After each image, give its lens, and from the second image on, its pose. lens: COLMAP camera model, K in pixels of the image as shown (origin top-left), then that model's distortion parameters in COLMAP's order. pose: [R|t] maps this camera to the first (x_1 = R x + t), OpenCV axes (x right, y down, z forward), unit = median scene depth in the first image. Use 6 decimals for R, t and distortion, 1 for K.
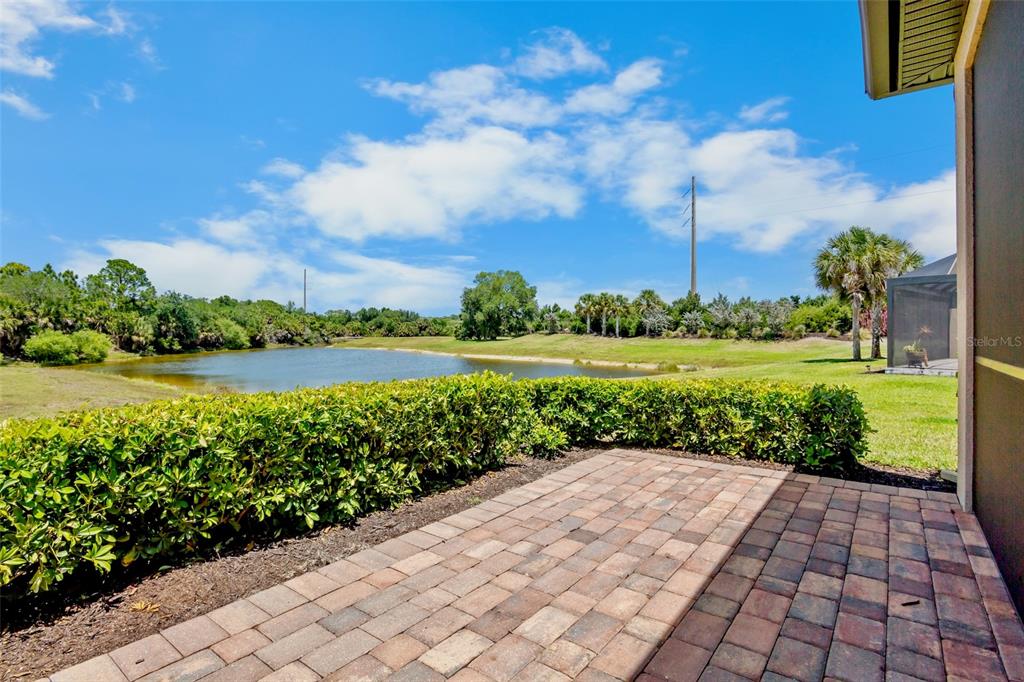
lens RADIAL K [[504.2, 0, 508.7], [0, 504.2, 339.1], [0, 0, 1]] dist [-0.019265, -0.000315]
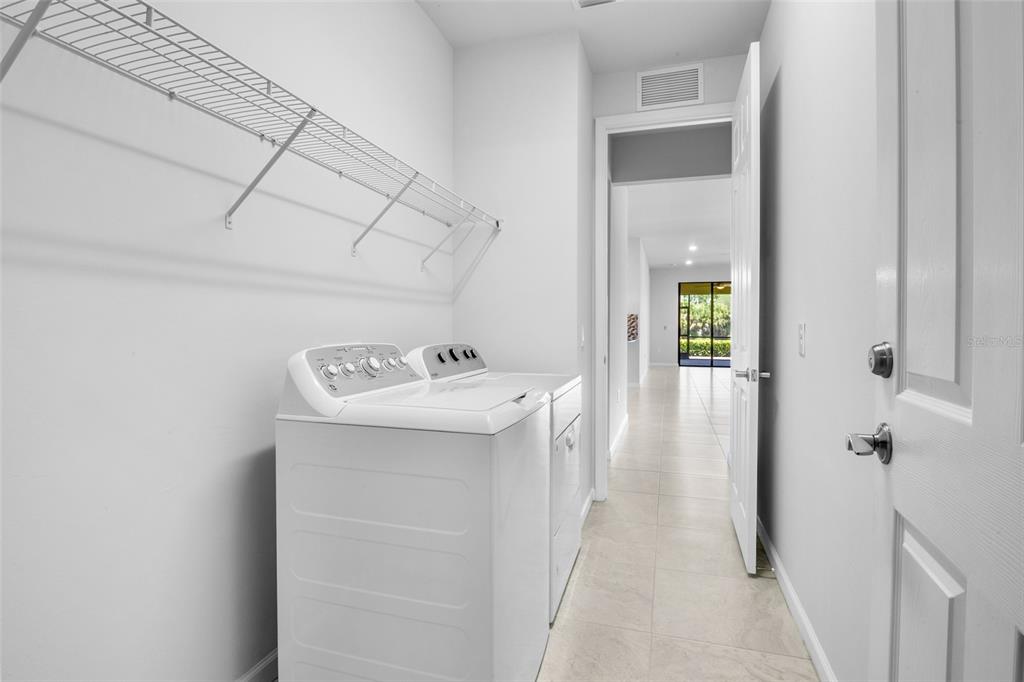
lens RADIAL K [[507.2, 0, 506.8], [0, 507.2, 324.8], [0, 0, 1]] dist [-0.020110, -0.000301]
pose [[0.341336, 0.001708, -0.939940, 0.222567], [-0.017450, 0.999838, -0.004520, -0.001598], [0.939779, 0.017945, 0.341310, -0.166716]]
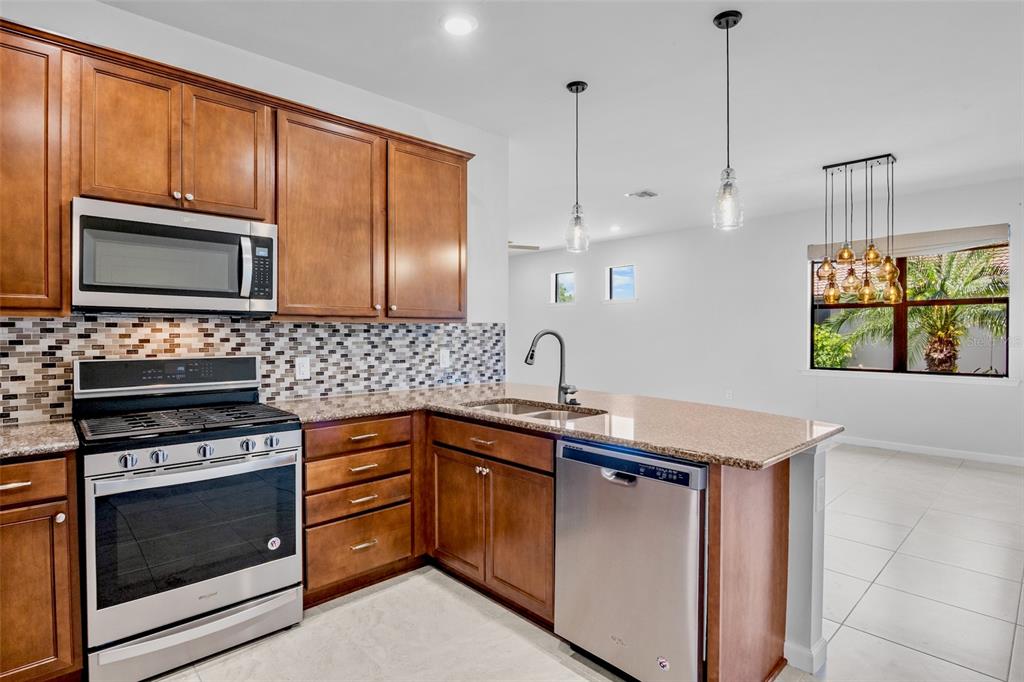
lens RADIAL K [[507.2, 0, 506.8], [0, 507.2, 324.8], [0, 0, 1]] dist [-0.020110, -0.000301]
pose [[0.983601, -0.000898, -0.180358, 0.127240], [-0.004450, 0.999562, -0.029246, -0.003634], [0.180306, 0.029569, 0.983166, -0.144665]]
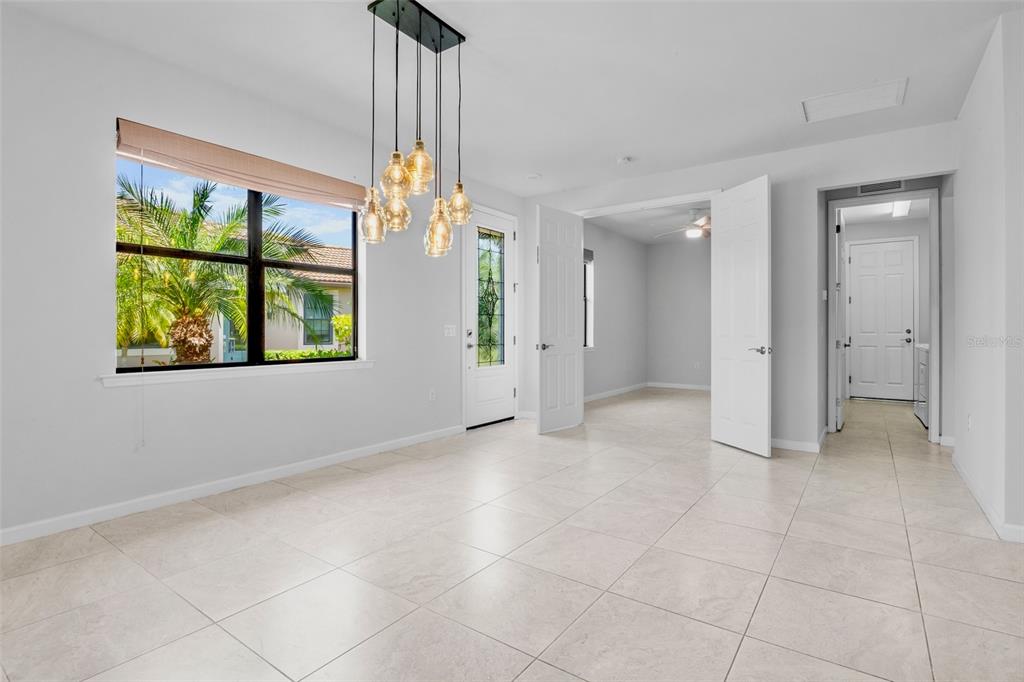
lens RADIAL K [[500.6, 0, 509.6], [0, 500.6, 332.5], [0, 0, 1]] dist [-0.019217, -0.000132]
pose [[-0.033961, -0.003166, 0.999418, 0.121148], [0.014406, 0.999890, 0.003657, -0.002021], [-0.999319, 0.014522, -0.033912, -0.086234]]
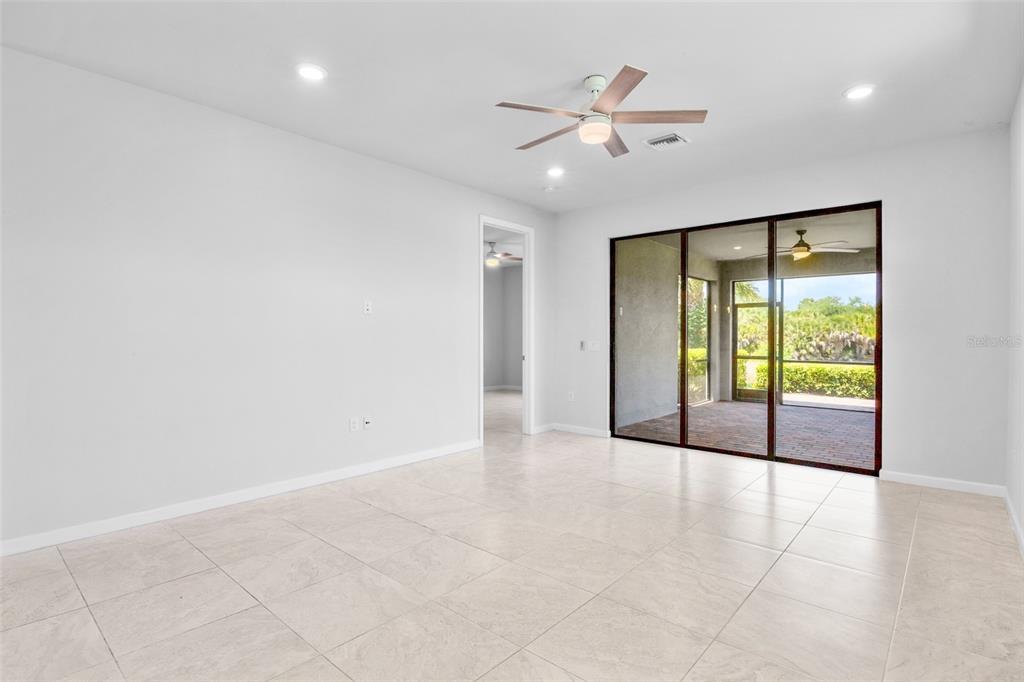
lens RADIAL K [[504.2, 0, 508.7], [0, 504.2, 339.1], [0, 0, 1]] dist [-0.019265, -0.000315]
pose [[-0.069524, 0.008297, -0.997546, 0.148584], [-0.017676, 0.999798, 0.009547, -0.003935], [0.997424, 0.018297, -0.069364, -0.054484]]
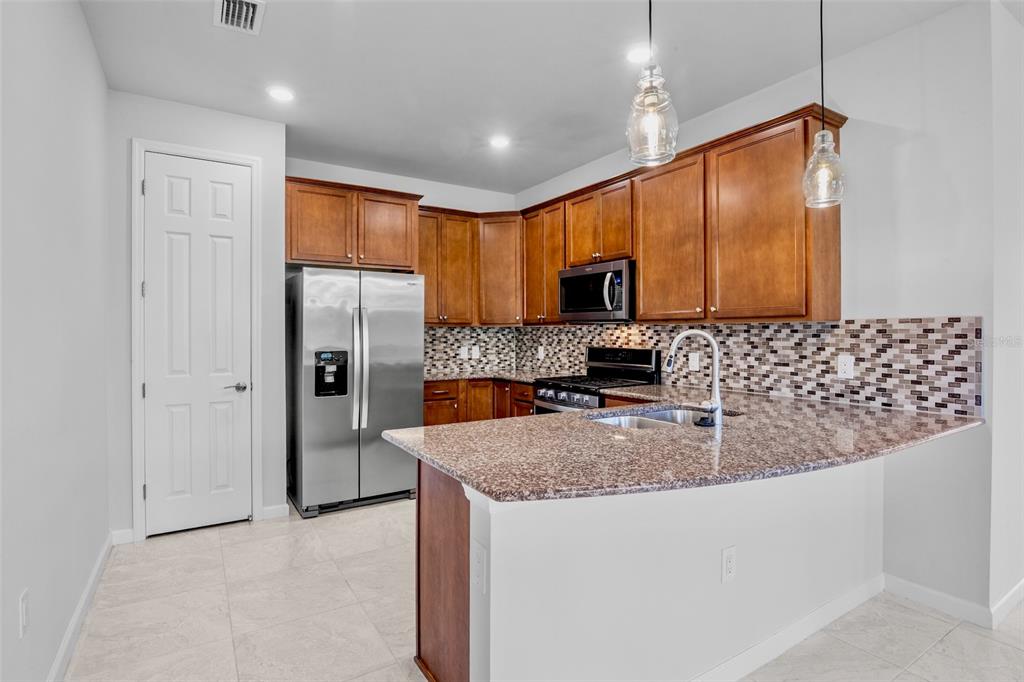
lens RADIAL K [[507.2, 0, 506.8], [0, 507.2, 324.8], [0, 0, 1]] dist [-0.020110, -0.000301]
pose [[-0.352998, -0.012546, -0.935540, 0.154466], [-0.013778, 0.999871, -0.008211, -0.004197], [0.935523, 0.009992, -0.353126, -0.110487]]
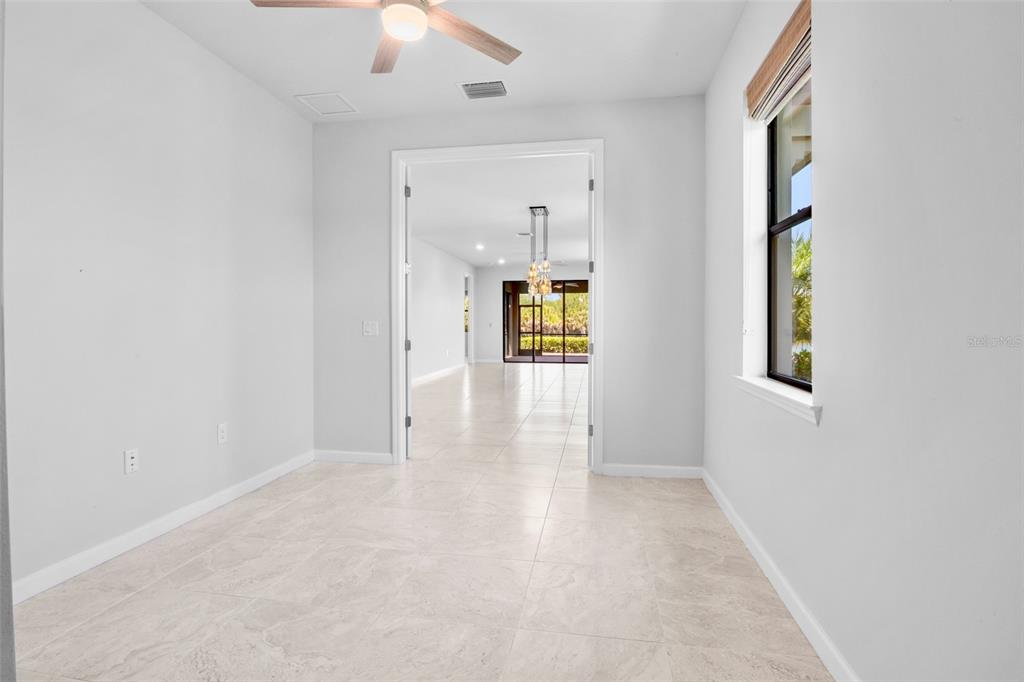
lens RADIAL K [[507.2, 0, 506.8], [0, 507.2, 324.8], [0, 0, 1]] dist [-0.020110, -0.000301]
pose [[0.463781, 0.001609, -0.885949, 0.239360], [-0.011341, 0.999927, -0.004121, -0.001817], [0.885877, 0.011959, 0.463765, -0.131418]]
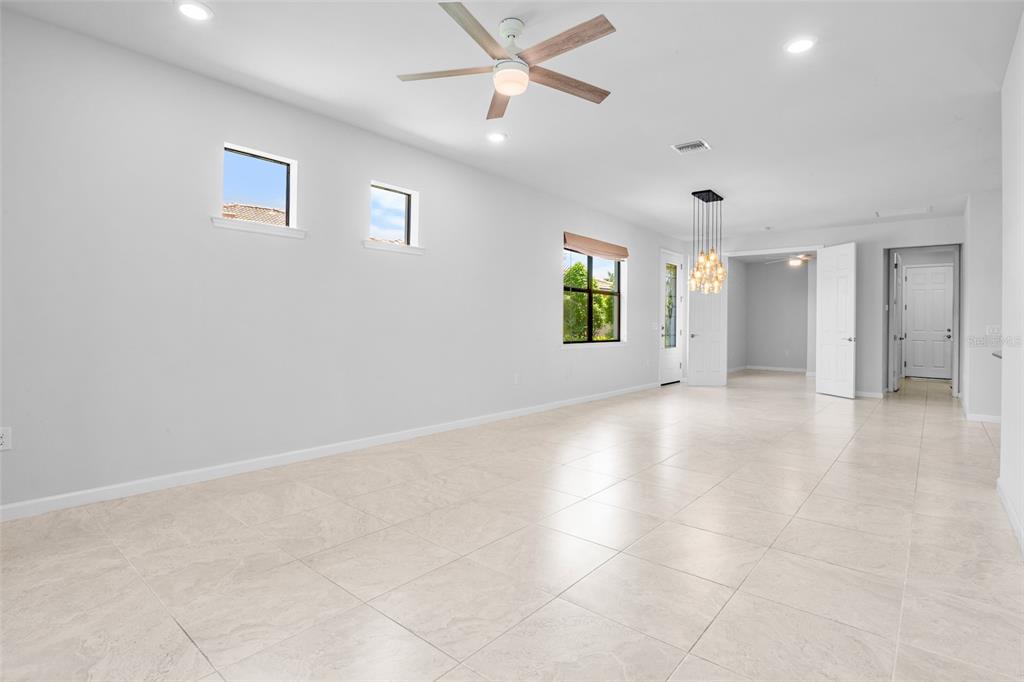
lens RADIAL K [[507.2, 0, 506.8], [0, 507.2, 324.8], [0, 0, 1]] dist [-0.020110, -0.000301]
pose [[0.048901, 0.000249, 0.998804, 0.071269], [0.002564, 0.999997, -0.000375, -0.002517], [-0.998800, 0.002579, 0.048900, -0.052116]]
